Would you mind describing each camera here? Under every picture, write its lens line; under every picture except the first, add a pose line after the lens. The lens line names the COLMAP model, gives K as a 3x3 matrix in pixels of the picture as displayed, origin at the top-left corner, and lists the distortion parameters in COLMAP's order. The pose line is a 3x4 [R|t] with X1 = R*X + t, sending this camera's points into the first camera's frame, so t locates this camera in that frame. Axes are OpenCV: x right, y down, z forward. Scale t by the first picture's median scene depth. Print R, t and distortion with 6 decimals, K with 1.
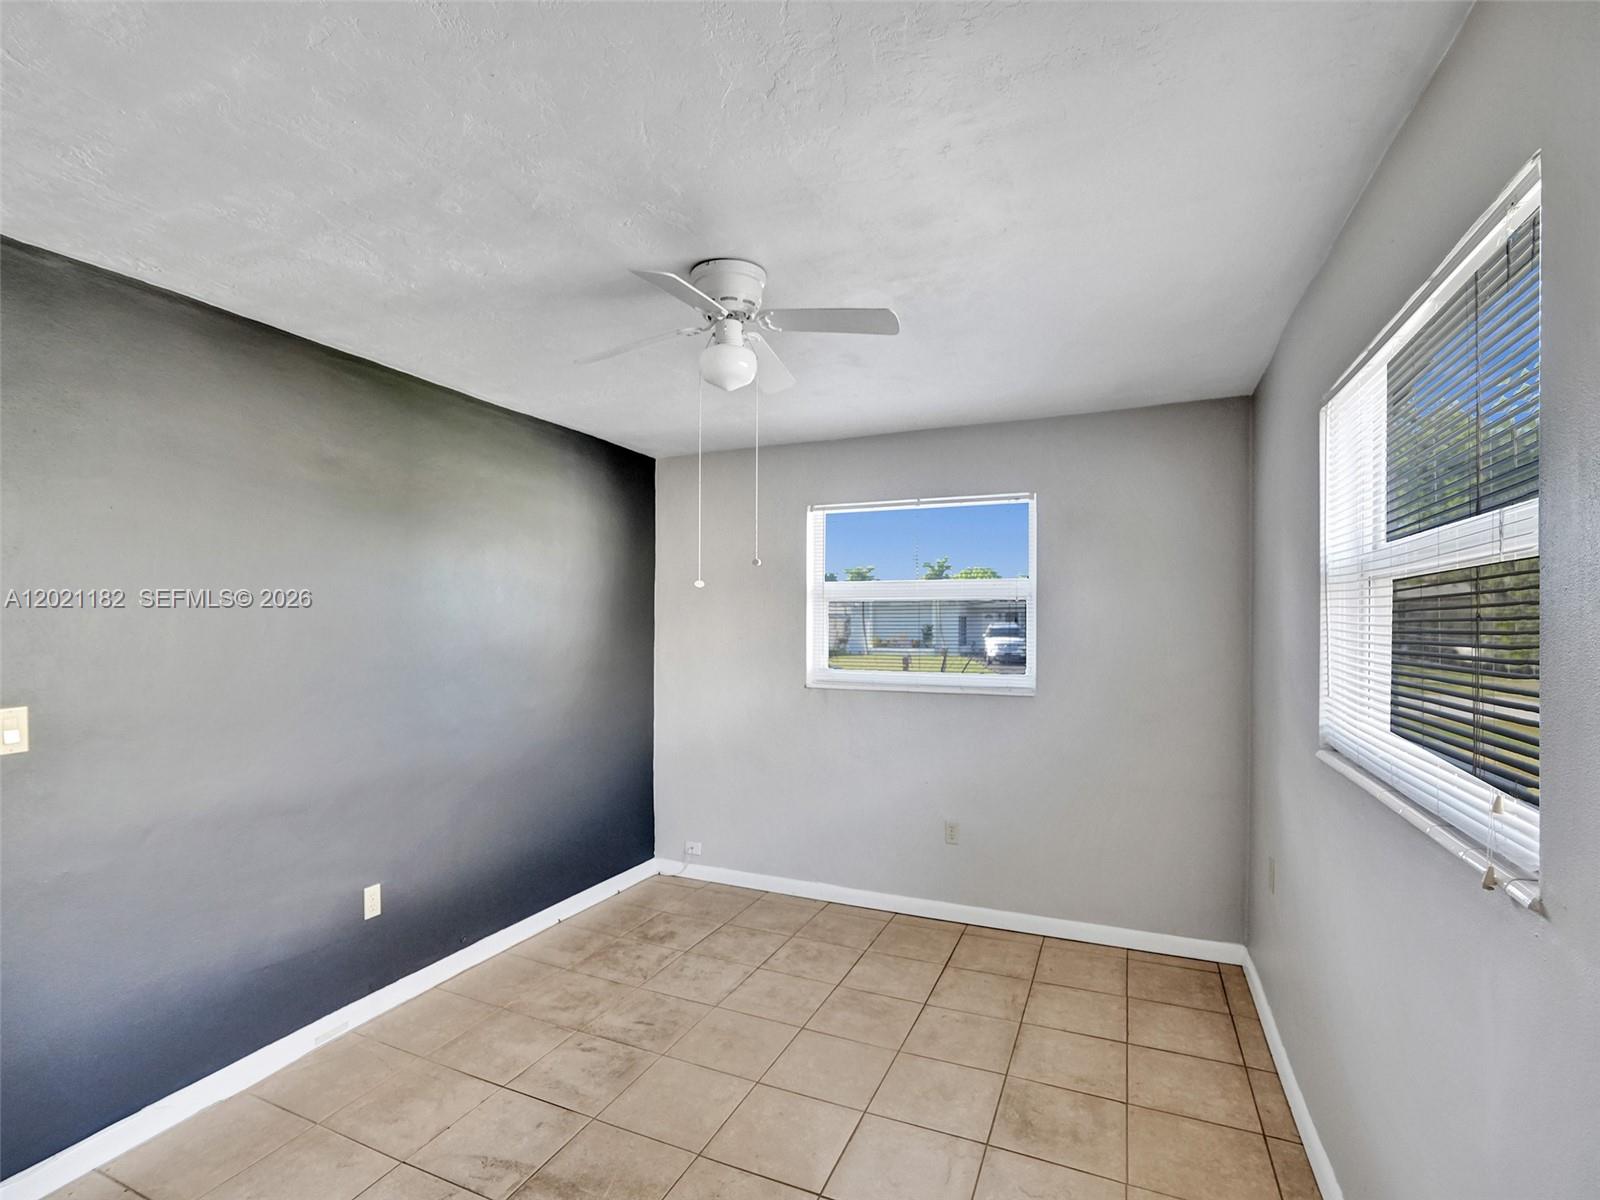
lens RADIAL K [[756.1, 0, 794.1], [0, 756.1, 601.4], [0, 0, 1]] dist [-0.065680, 0.033623]
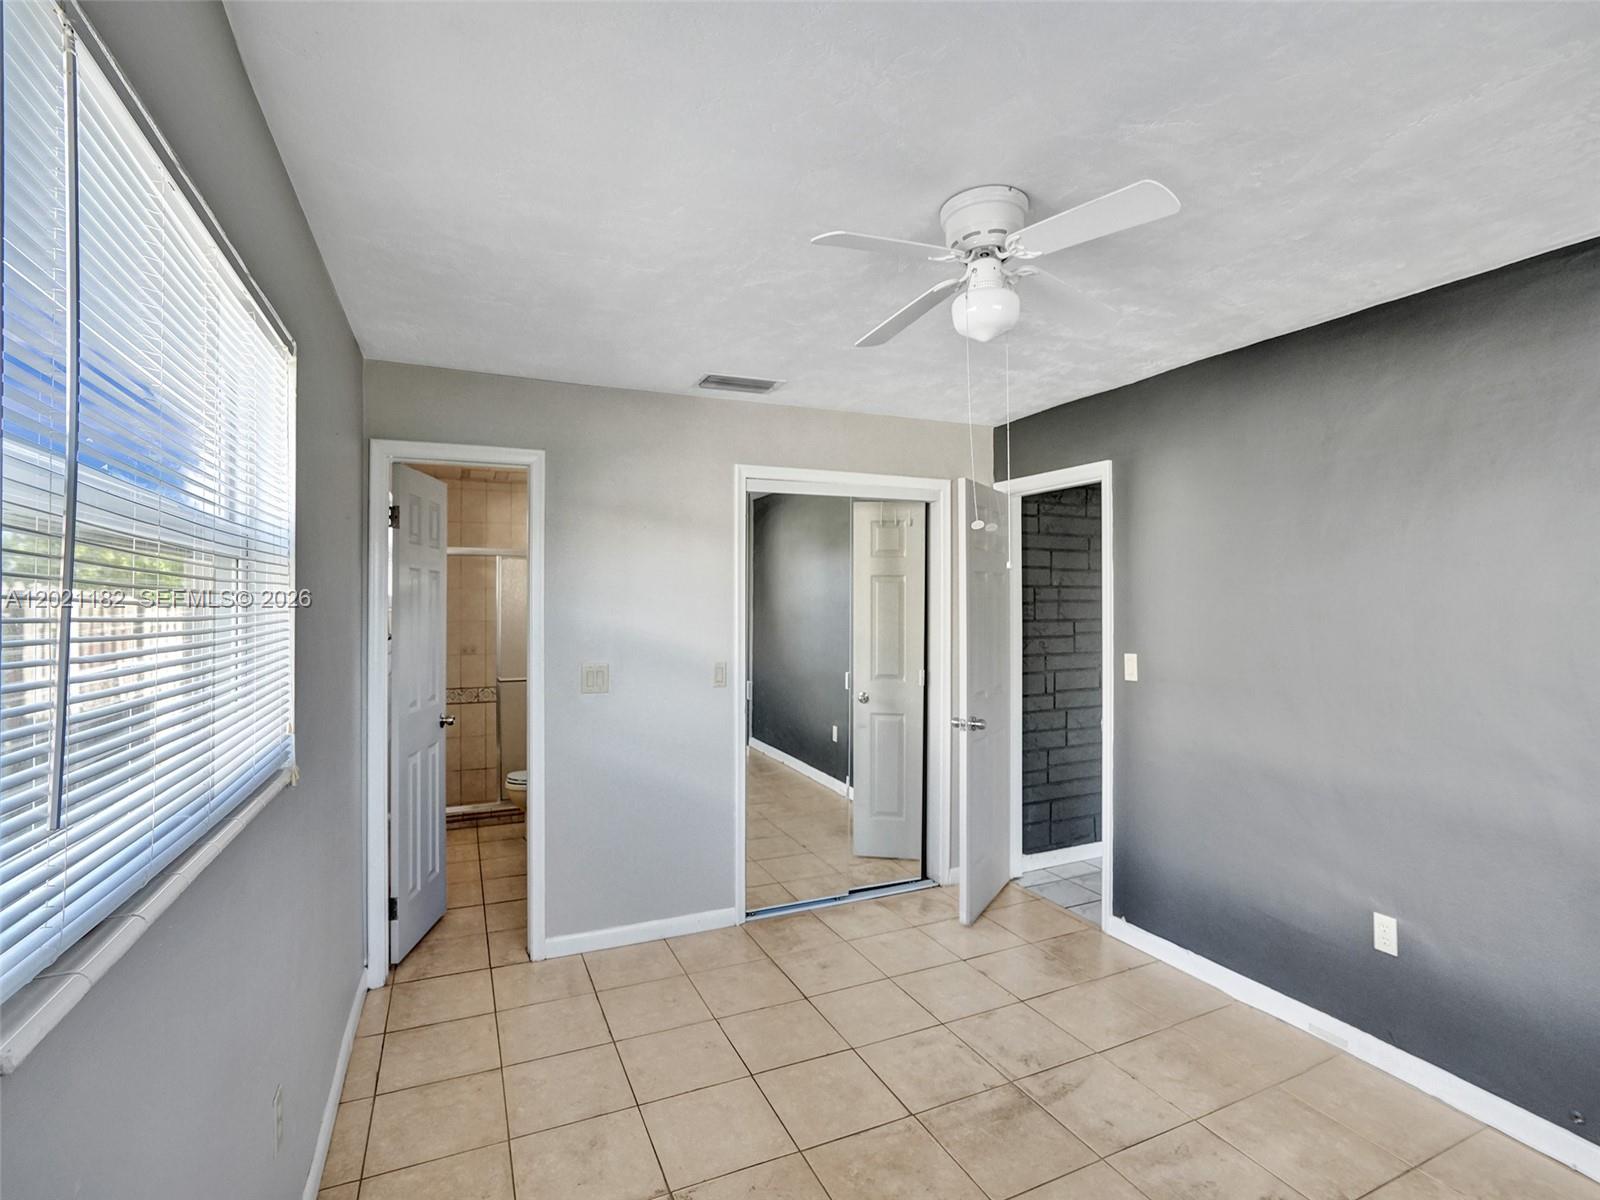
lens RADIAL K [[756.1, 0, 794.1], [0, 756.1, 601.4], [0, 0, 1]] dist [-0.065680, 0.033623]
pose [[-0.678268, -0.010358, -0.734742, 0.476565], [0.018902, 0.999324, -0.031536, 0.034392], [0.734571, -0.035278, -0.677614, 1.002461]]
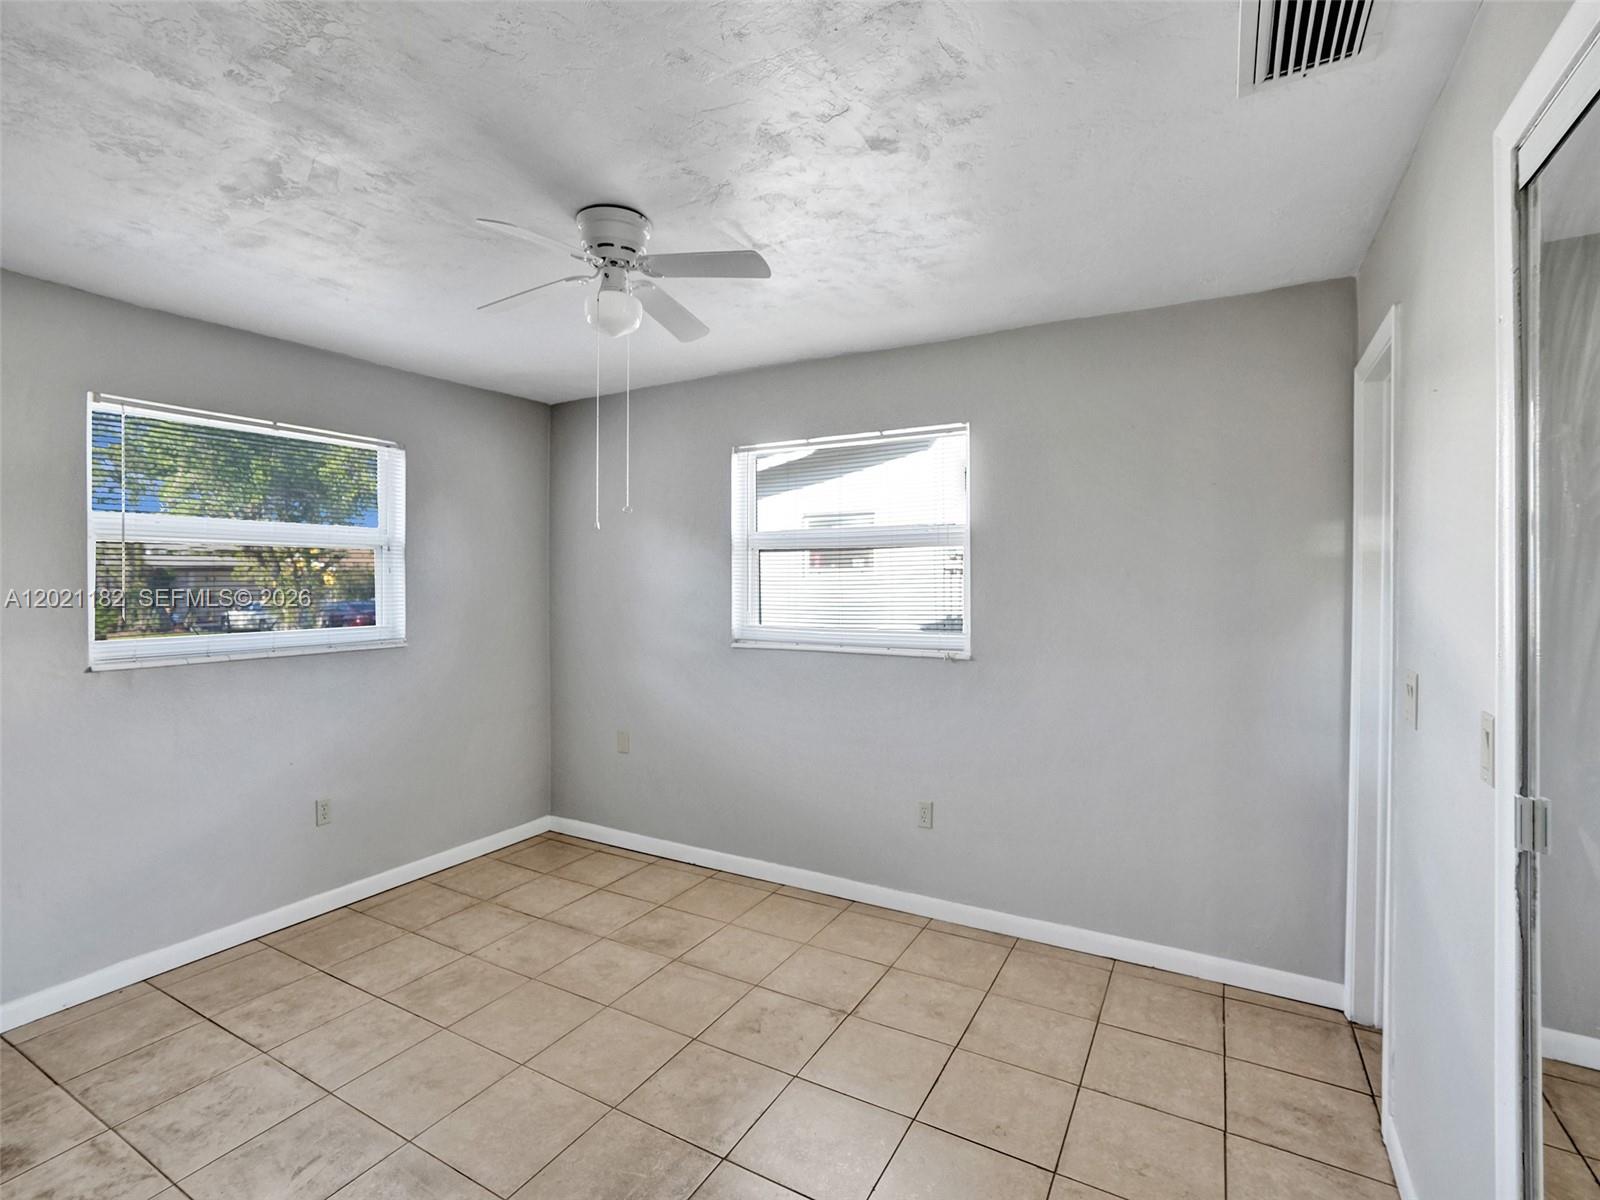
lens RADIAL K [[749.9, 0, 800.3], [0, 749.9, 579.5], [0, 0, 1]] dist [-0.028335, 0.015586]
pose [[0.105522, -0.005528, 0.994402, -0.758016], [-0.026362, 0.999618, 0.008355, 0.018689], [-0.994068, -0.027096, 0.105335, 0.461470]]
